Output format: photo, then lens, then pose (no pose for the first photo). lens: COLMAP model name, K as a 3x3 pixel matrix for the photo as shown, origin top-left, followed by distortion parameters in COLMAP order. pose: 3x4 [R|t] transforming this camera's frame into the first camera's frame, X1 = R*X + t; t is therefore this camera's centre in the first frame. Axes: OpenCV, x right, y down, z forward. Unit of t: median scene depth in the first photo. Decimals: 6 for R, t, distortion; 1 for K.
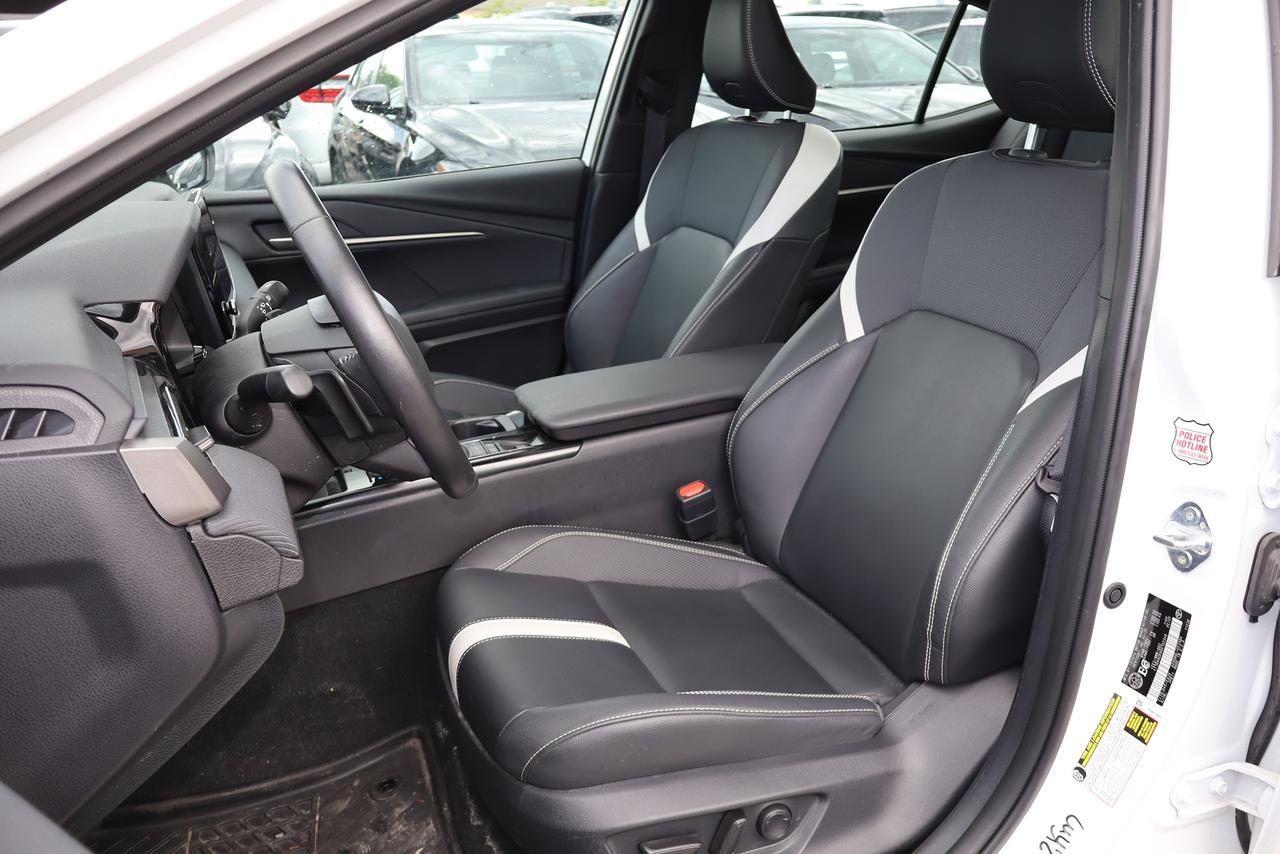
lens RADIAL K [[1059.1, 0, 640.0], [0, 1059.1, 427.0], [0, 0, 1]] dist [-0.027617, 0.007530]
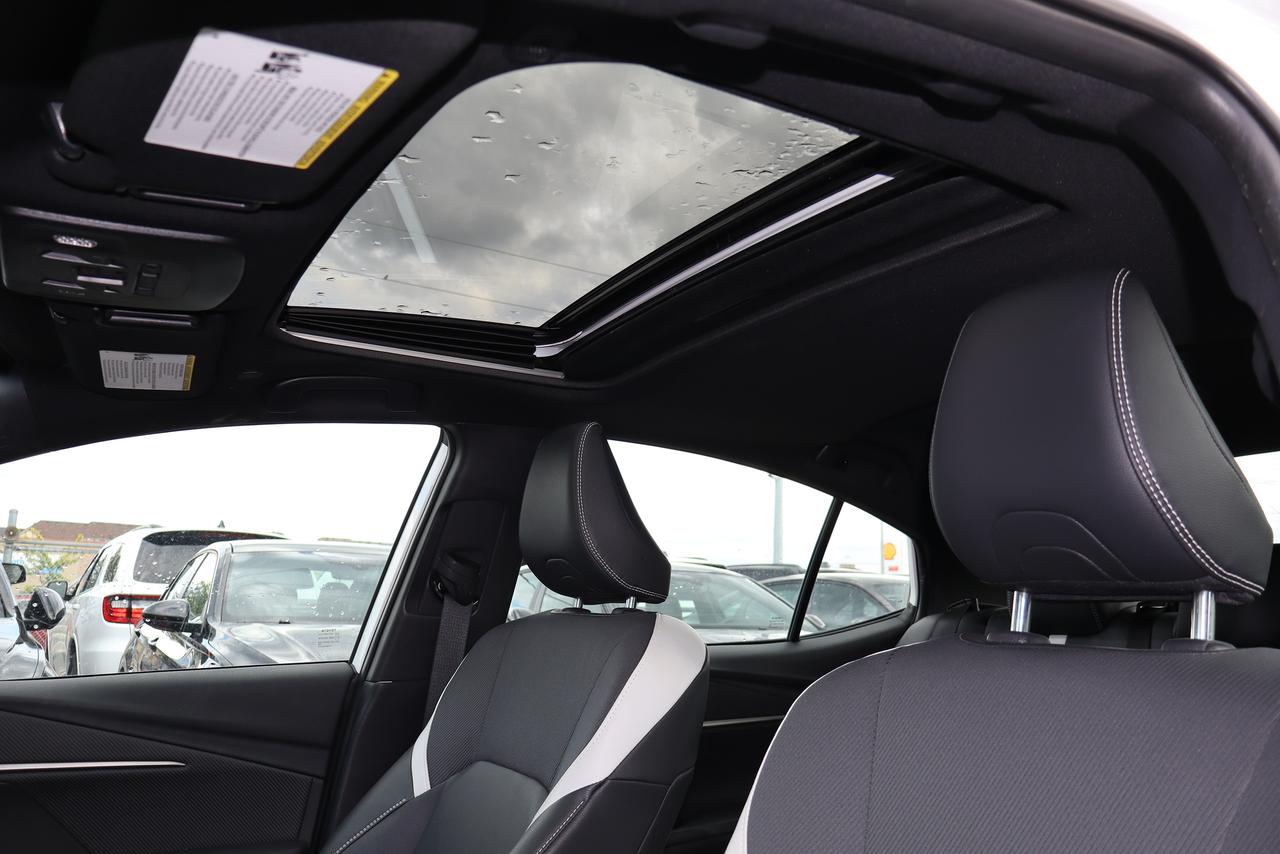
lens RADIAL K [[1059.1, 0, 640.0], [0, 1059.1, 427.0], [0, 0, 1]] dist [-0.027617, 0.007530]
pose [[0.989929, 0.065939, 0.125266, 0.041246], [0.003592, 0.872906, -0.487875, -0.042145], [-0.141516, 0.483412, 0.863879, 0.276711]]
